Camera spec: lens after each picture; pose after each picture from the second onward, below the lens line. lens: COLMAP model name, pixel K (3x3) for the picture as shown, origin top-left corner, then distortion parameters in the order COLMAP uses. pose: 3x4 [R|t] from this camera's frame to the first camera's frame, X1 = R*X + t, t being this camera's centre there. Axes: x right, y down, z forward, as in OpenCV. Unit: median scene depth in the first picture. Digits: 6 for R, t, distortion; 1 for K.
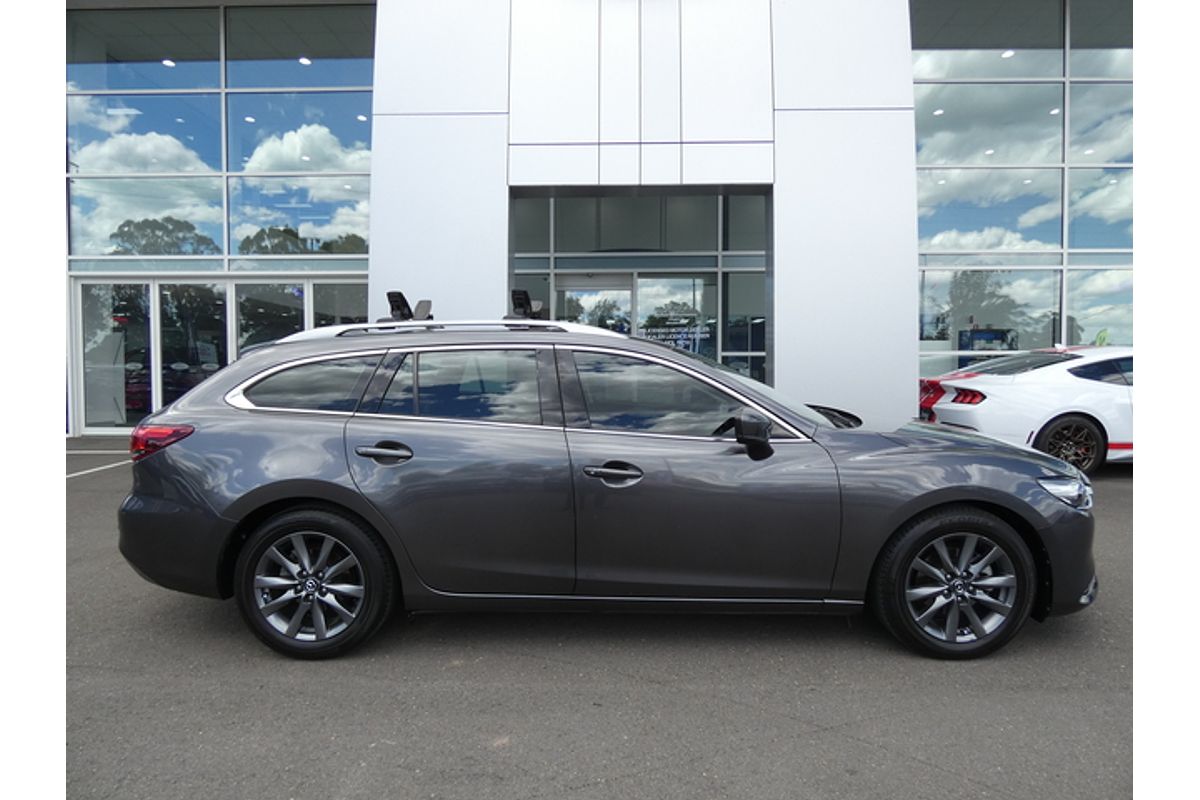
lens RADIAL K [[636.0, 0, 603.7], [0, 636.0, 401.5], [0, 0, 1]] dist [-0.018061, 0.000093]
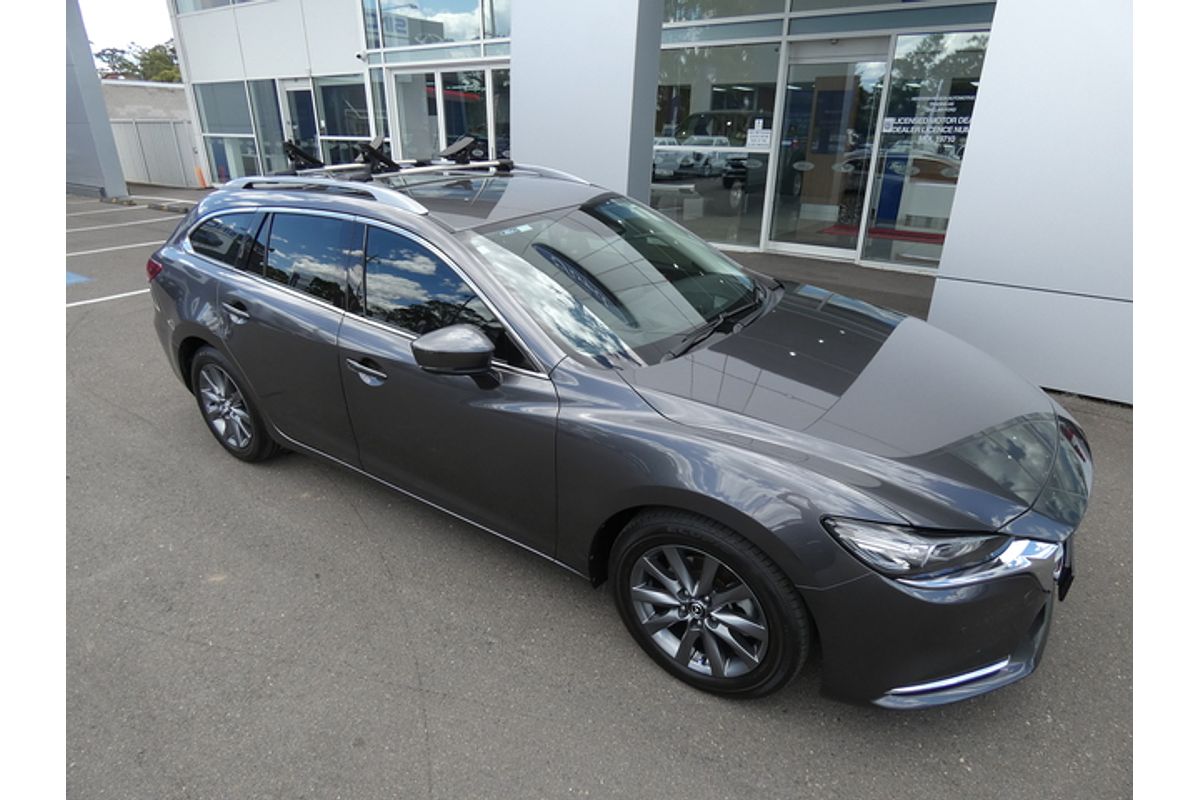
lens RADIAL K [[634.1, 0, 600.0], [0, 634.1, 400.0], [0, 0, 1]] dist [-0.020084, 0.000396]
pose [[0.835025, 0.223165, -0.502922, 0.227881], [-0.035013, 0.933751, 0.356207, -0.055265], [0.549097, -0.279833, 0.787519, 0.125860]]
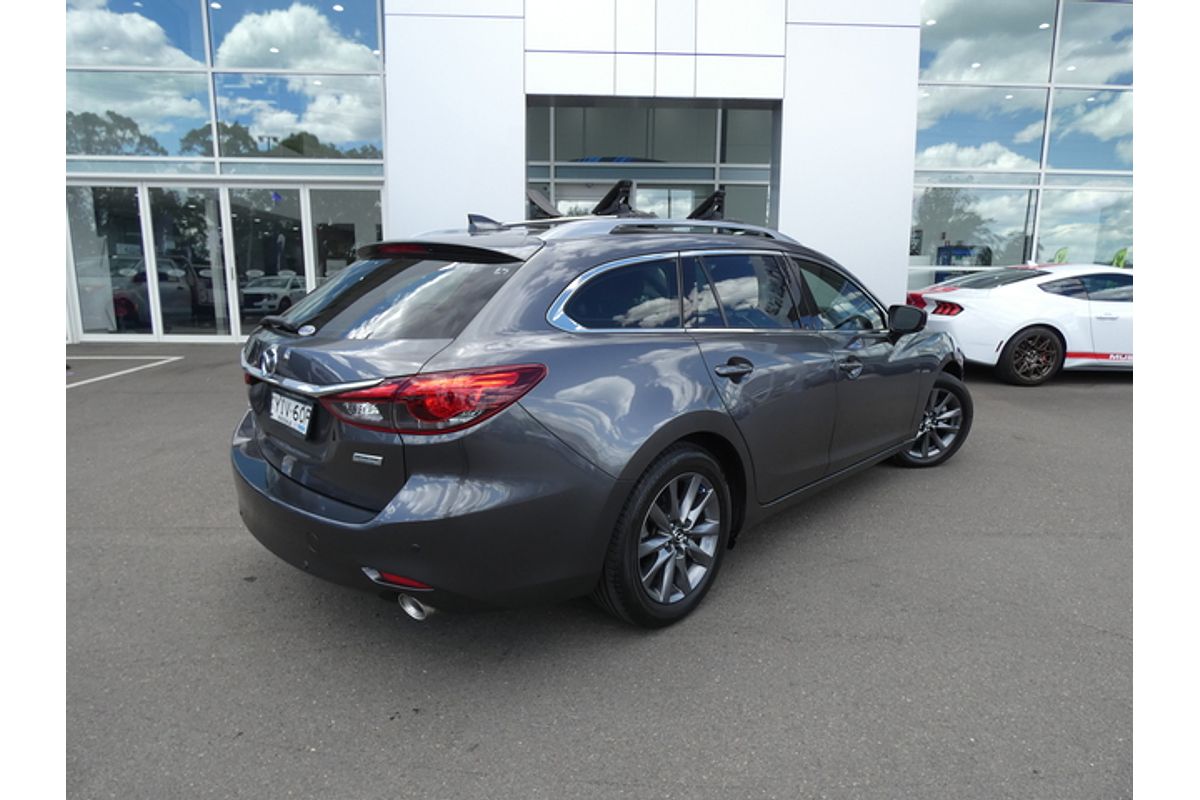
lens RADIAL K [[636.0, 0, 603.7], [0, 636.0, 401.5], [0, 0, 1]] dist [-0.018061, 0.000093]
pose [[0.998520, 0.001211, 0.054364, -0.055027], [-0.008570, 0.990764, 0.135329, 0.006188], [-0.053698, -0.135595, 0.989308, -0.051285]]
